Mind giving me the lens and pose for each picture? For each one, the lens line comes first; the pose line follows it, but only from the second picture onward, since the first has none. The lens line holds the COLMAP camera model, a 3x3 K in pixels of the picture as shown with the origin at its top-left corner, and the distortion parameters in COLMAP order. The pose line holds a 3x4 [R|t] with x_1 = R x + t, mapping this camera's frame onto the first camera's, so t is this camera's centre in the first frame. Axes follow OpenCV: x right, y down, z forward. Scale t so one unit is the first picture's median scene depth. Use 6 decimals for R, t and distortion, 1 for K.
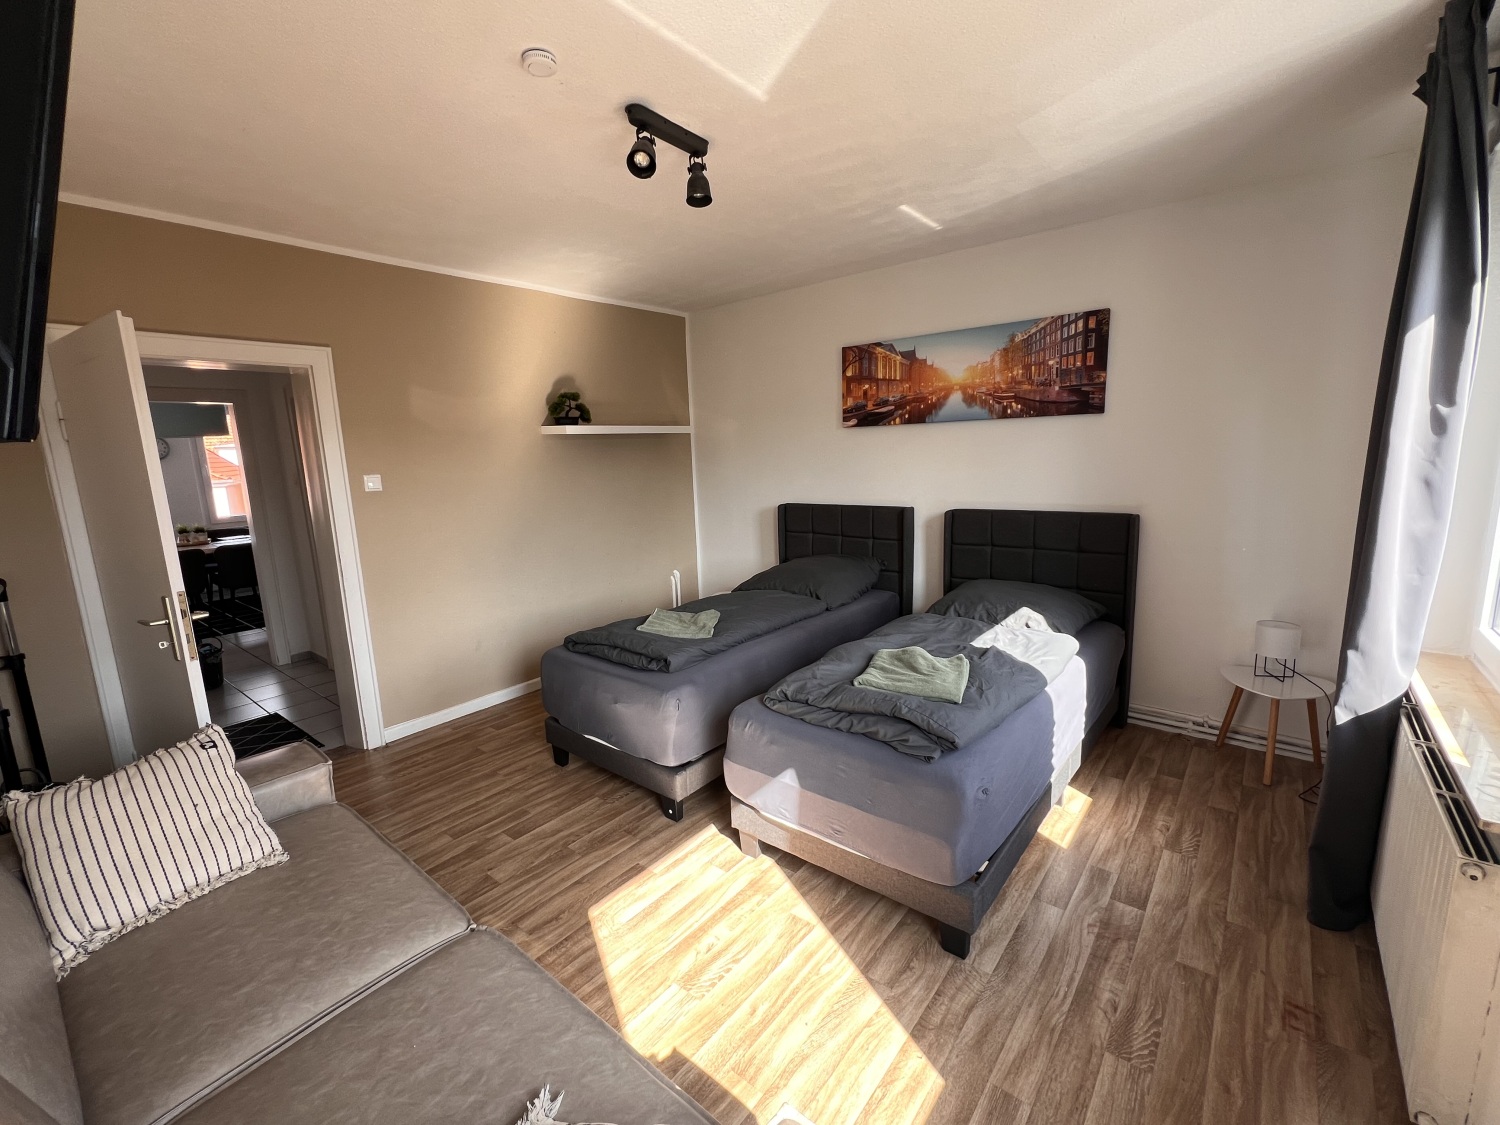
lens RADIAL K [[650.9, 0, 743.2], [0, 650.9, 564.2], [0, 0, 1]] dist [-0.002422, -0.000200]
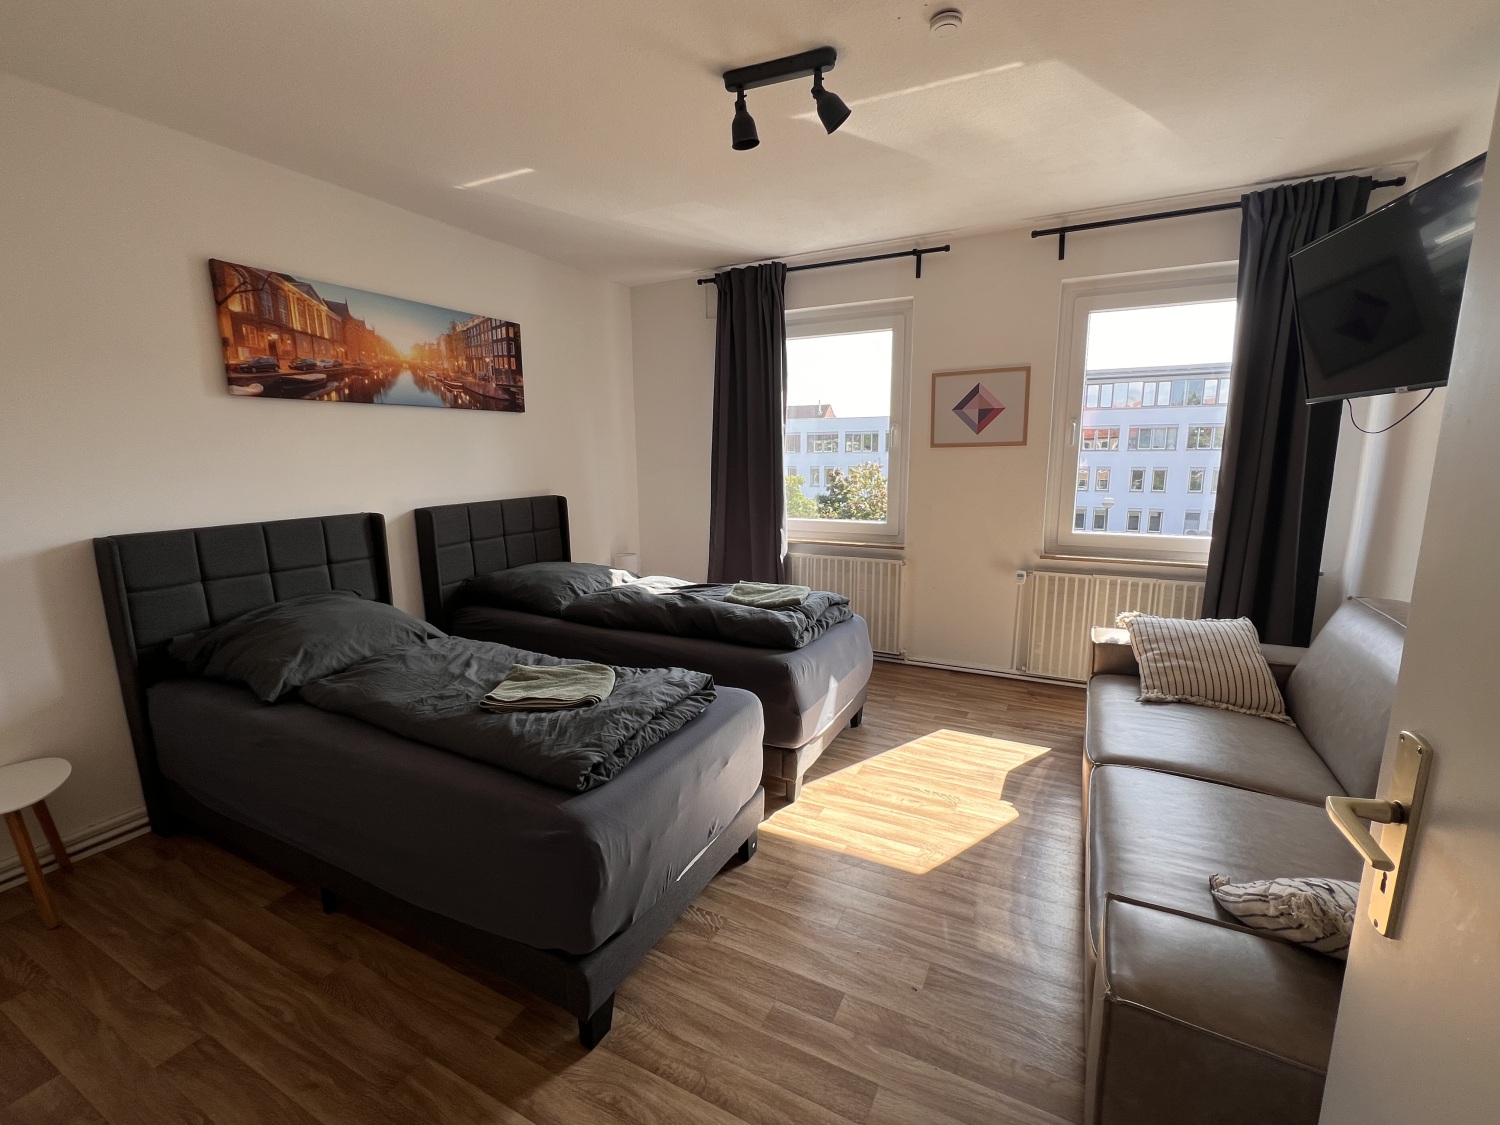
lens RADIAL K [[650.9, 0, 742.9], [0, 650.9, 567.8], [0, 0, 1]] dist [-0.002422, -0.000200]
pose [[-0.220921, -0.142162, 0.964875, -0.659918], [0.182170, 0.965893, 0.184023, -0.095590], [-0.958127, 0.216426, -0.187488, 0.827293]]
